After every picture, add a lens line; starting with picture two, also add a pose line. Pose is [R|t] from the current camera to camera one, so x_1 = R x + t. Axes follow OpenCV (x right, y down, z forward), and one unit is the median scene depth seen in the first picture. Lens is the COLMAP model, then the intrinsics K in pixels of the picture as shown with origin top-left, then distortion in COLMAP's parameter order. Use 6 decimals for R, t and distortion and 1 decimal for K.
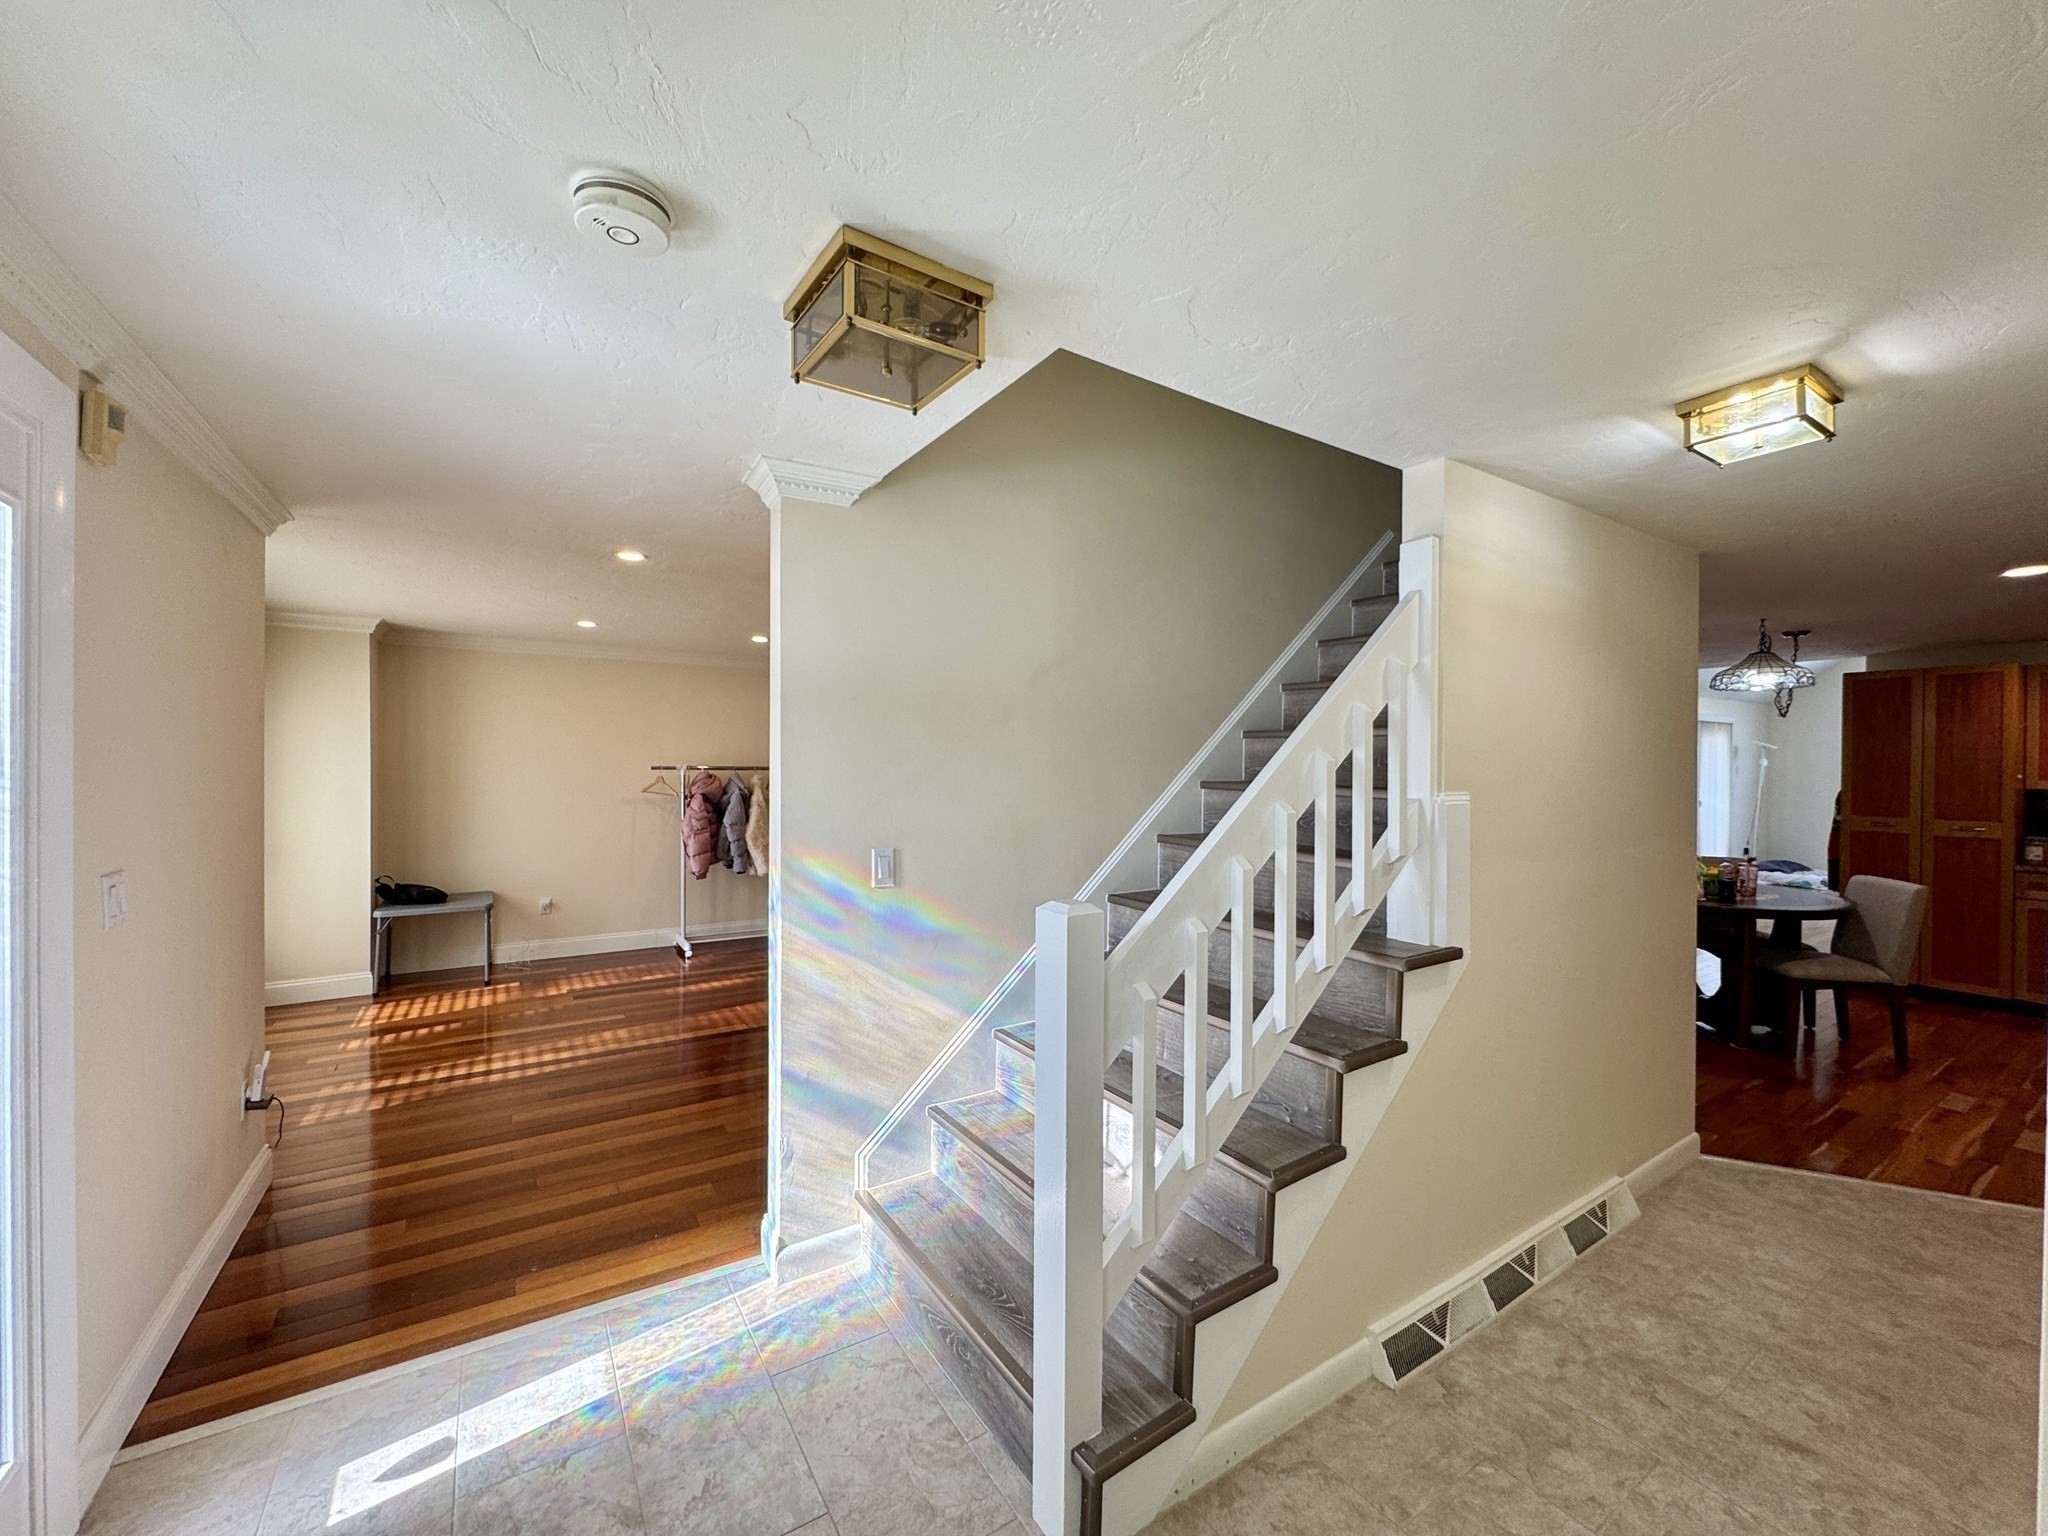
lens RADIAL K [[815.3, 0, 1024.0], [0, 815.3, 768.0], [0, 0, 1]] dist [-0.003316, -0.000646]
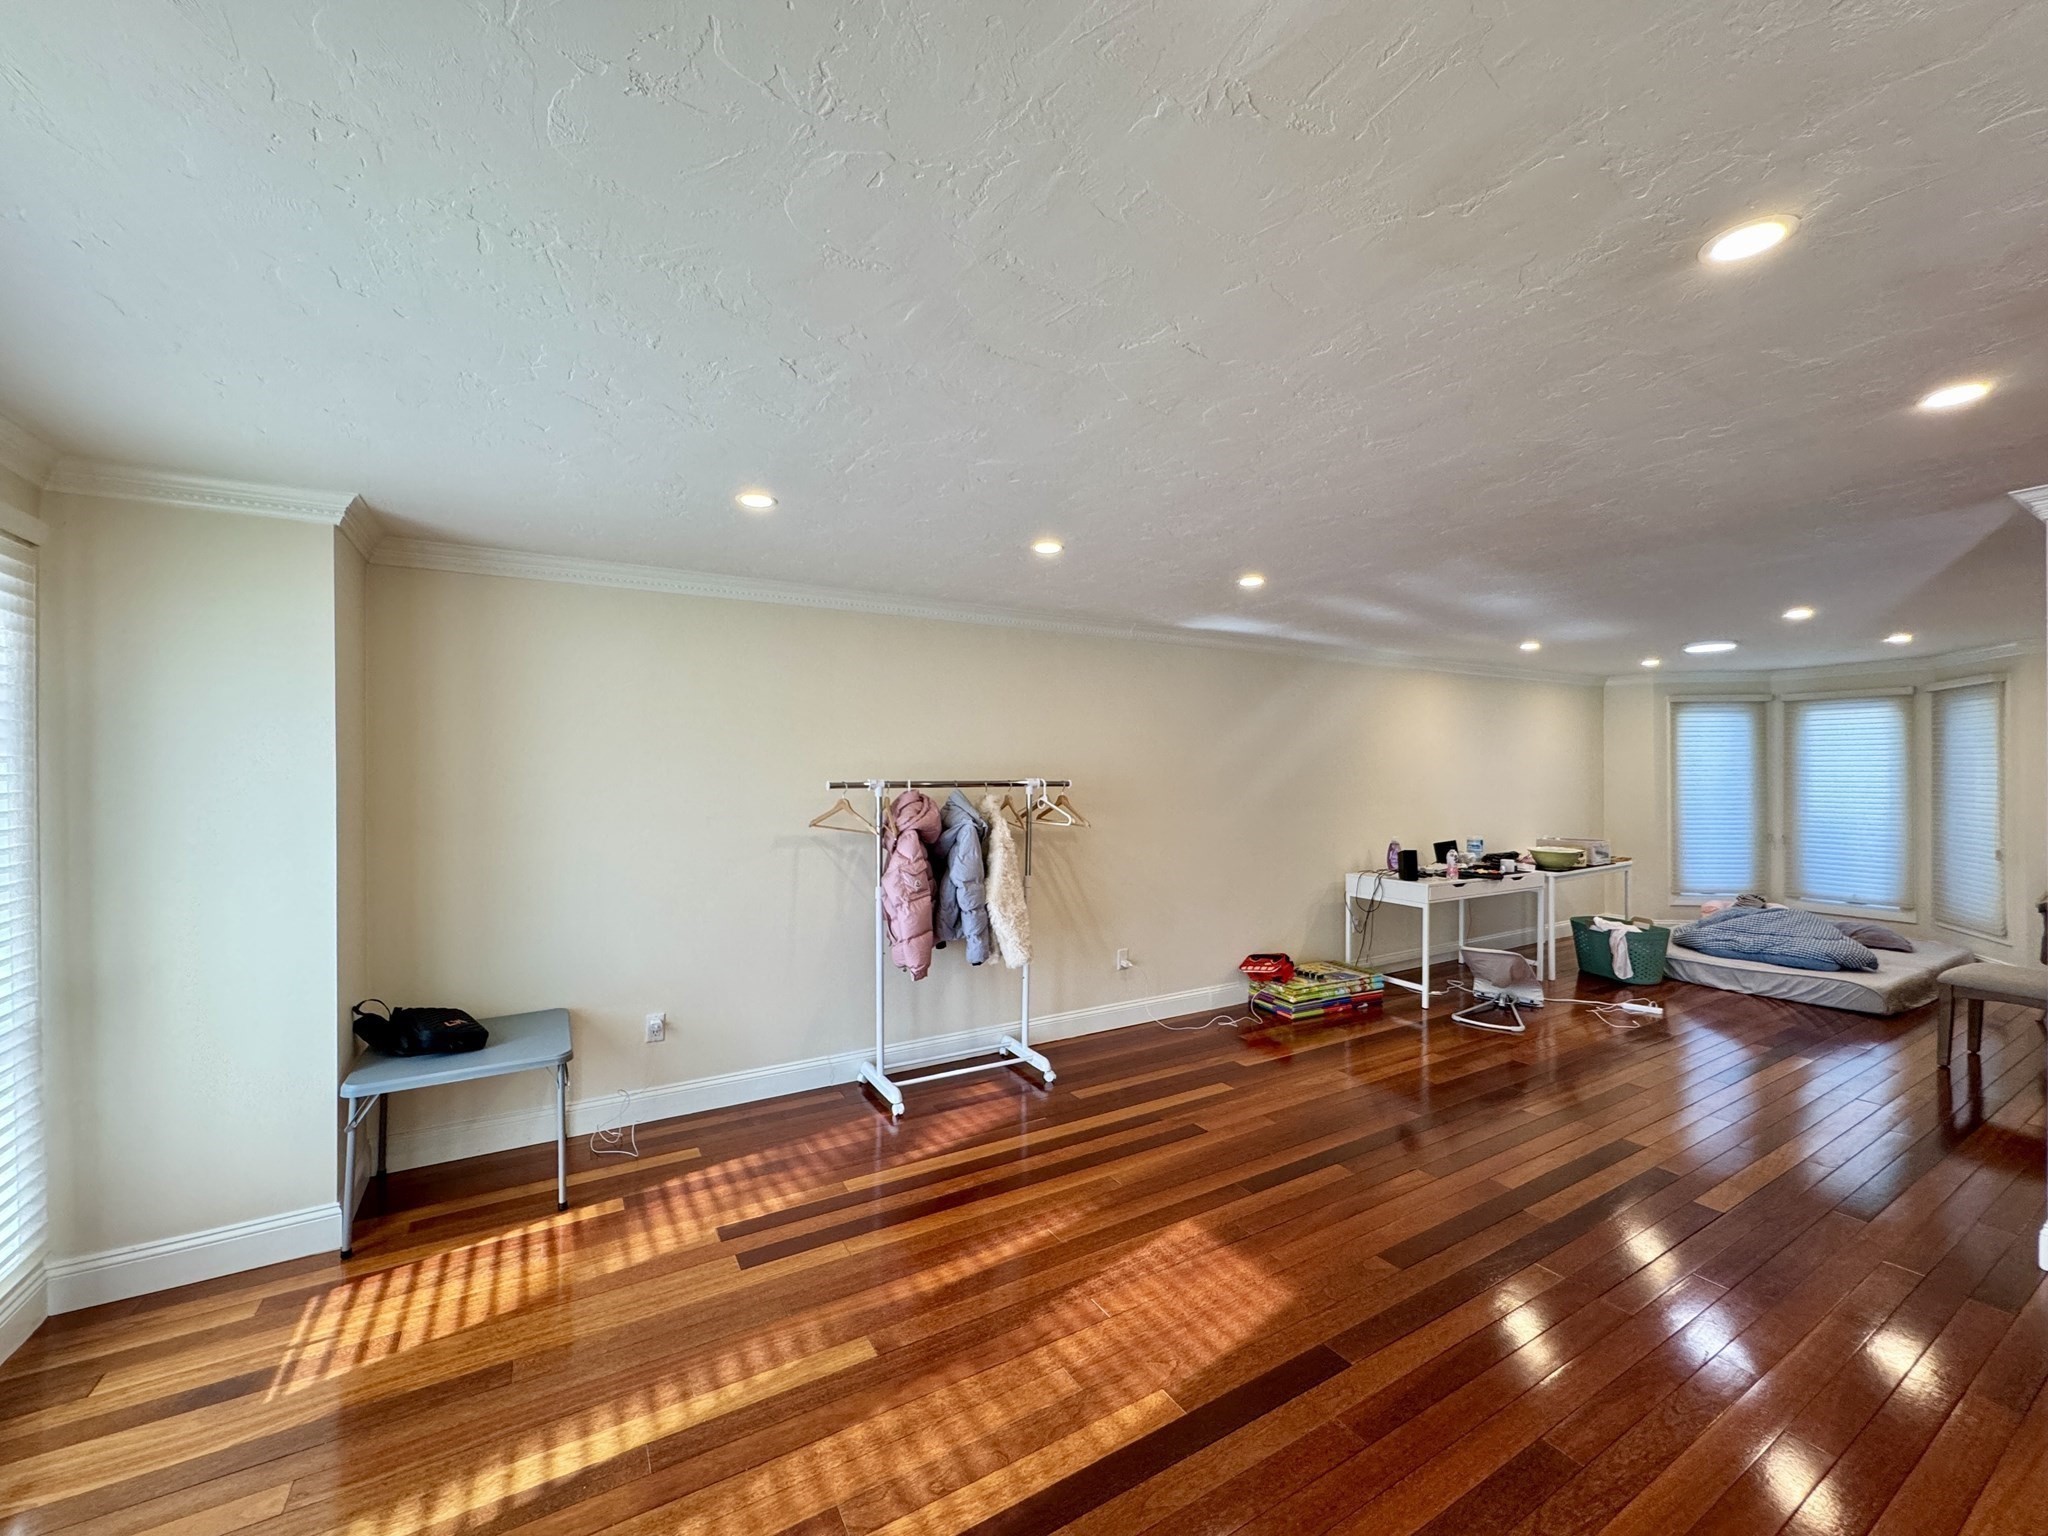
lens RADIAL K [[815.3, 0, 1024.0], [0, 815.3, 768.0], [0, 0, 1]] dist [-0.003316, -0.000646]
pose [[0.999053, -0.010193, -0.042299, -0.296334], [0.009849, 0.999917, -0.008323, -0.006403], [0.042380, 0.007899, 0.999070, 0.427692]]
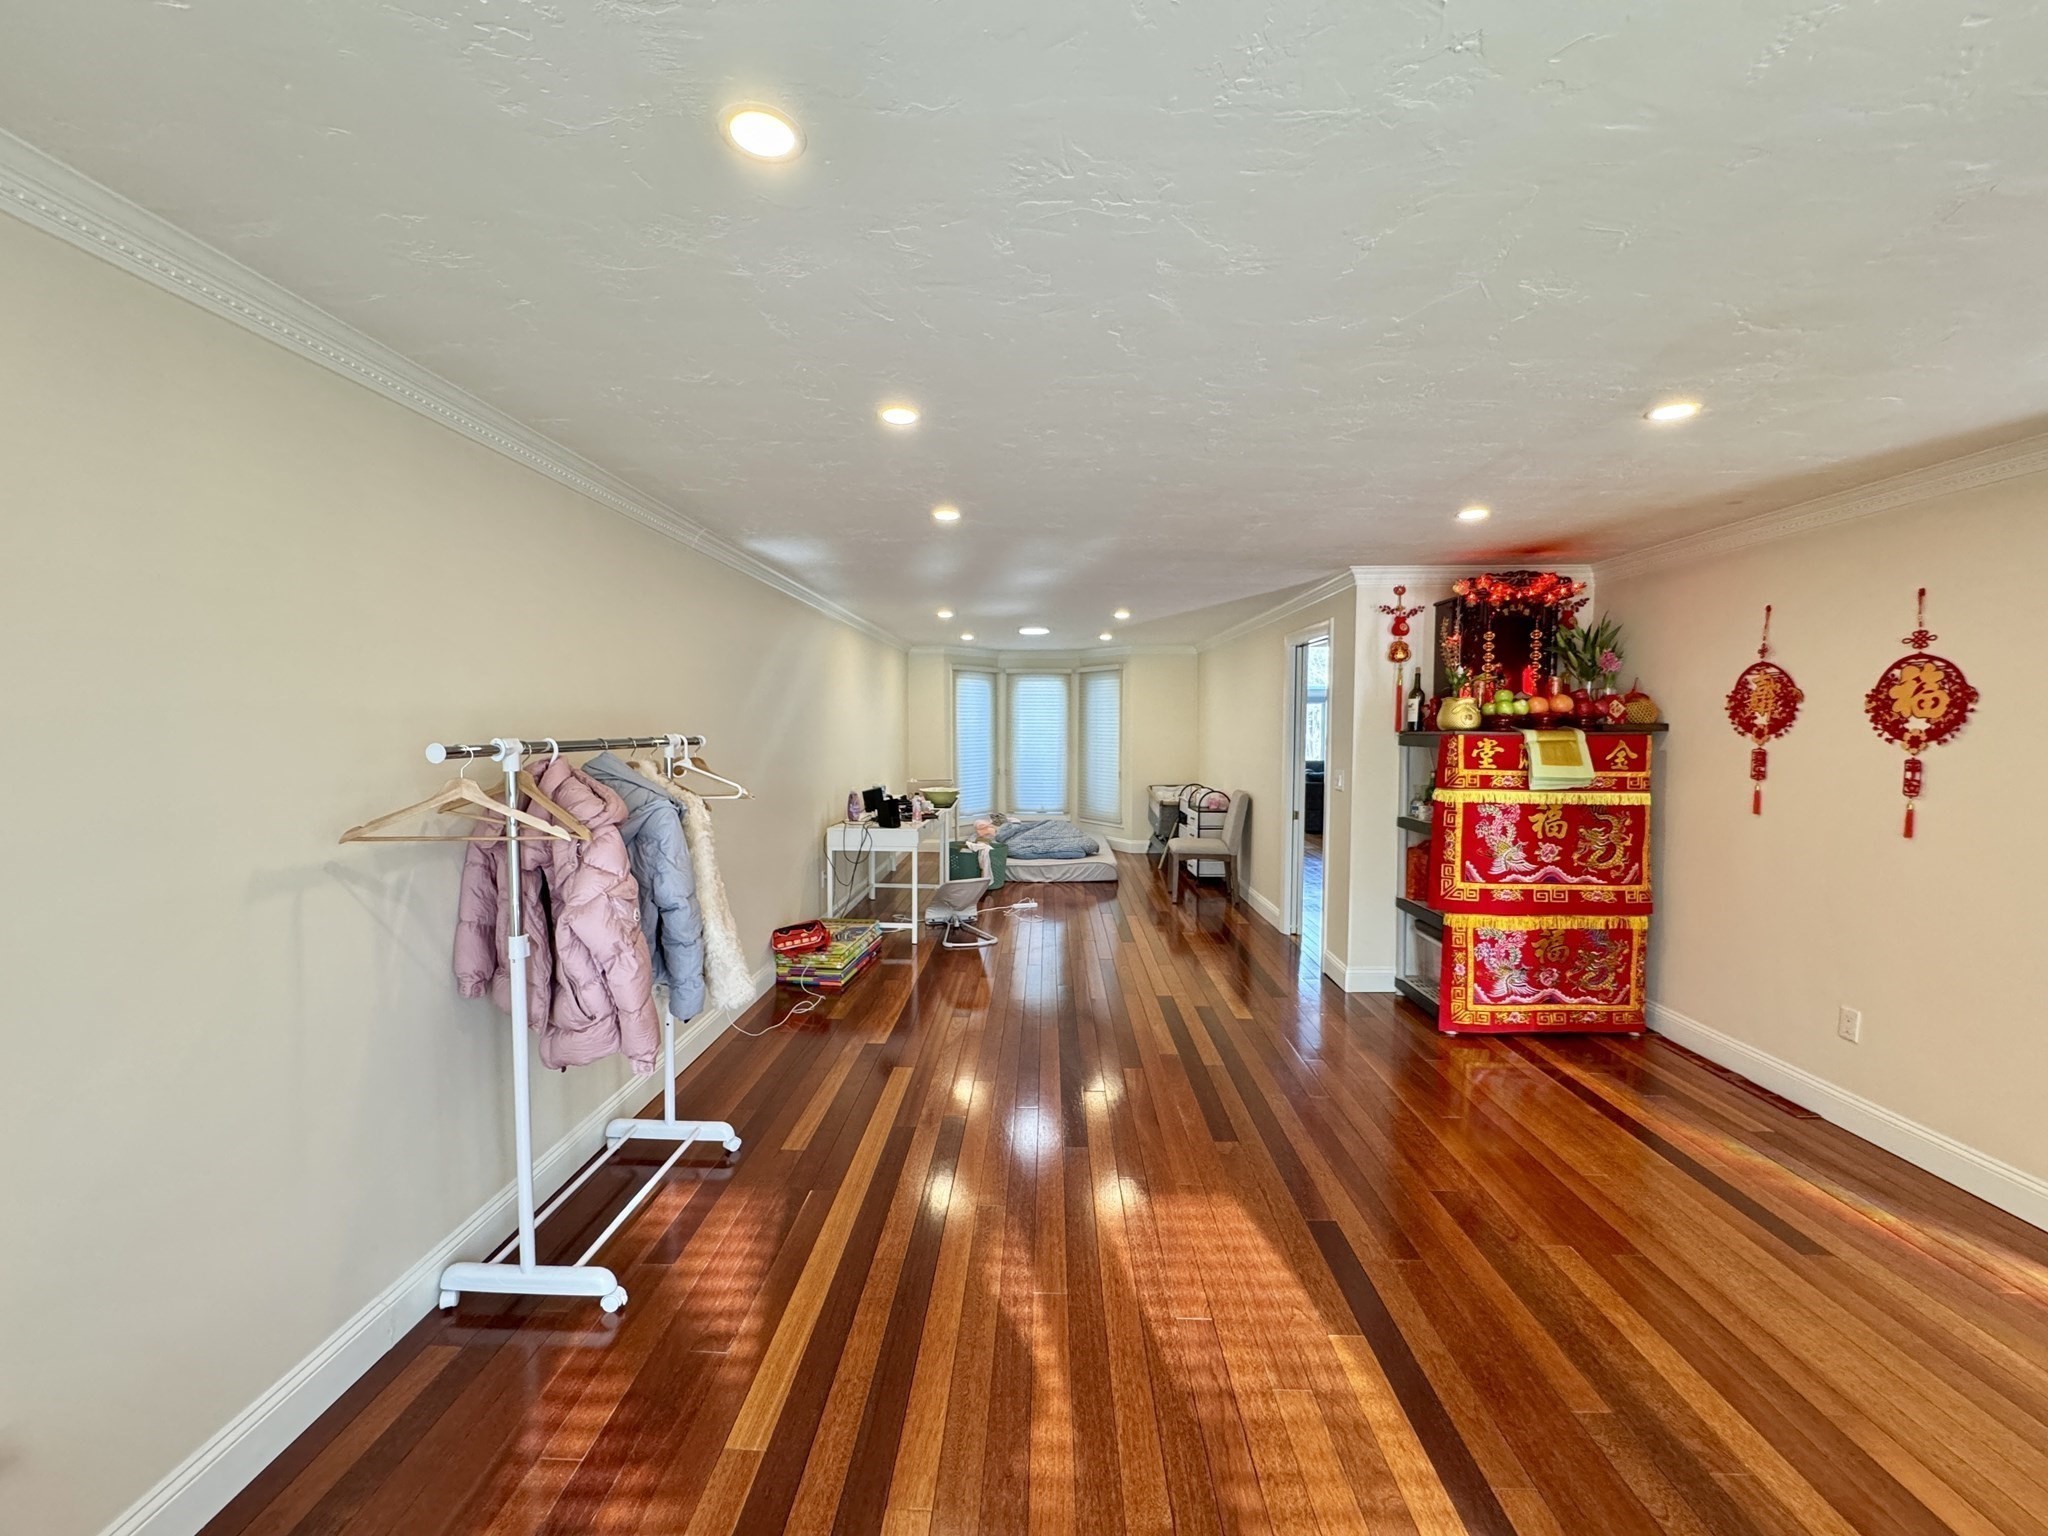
lens RADIAL K [[810.8, 0, 1016.9], [0, 810.8, 770.0], [0, 0, 1]] dist [-0.004175, 0.000293]
pose [[0.576132, -0.057225, 0.815351, -0.576195], [0.010605, 0.997985, 0.062550, -0.009497], [-0.817288, -0.027391, 0.575579, 0.677218]]
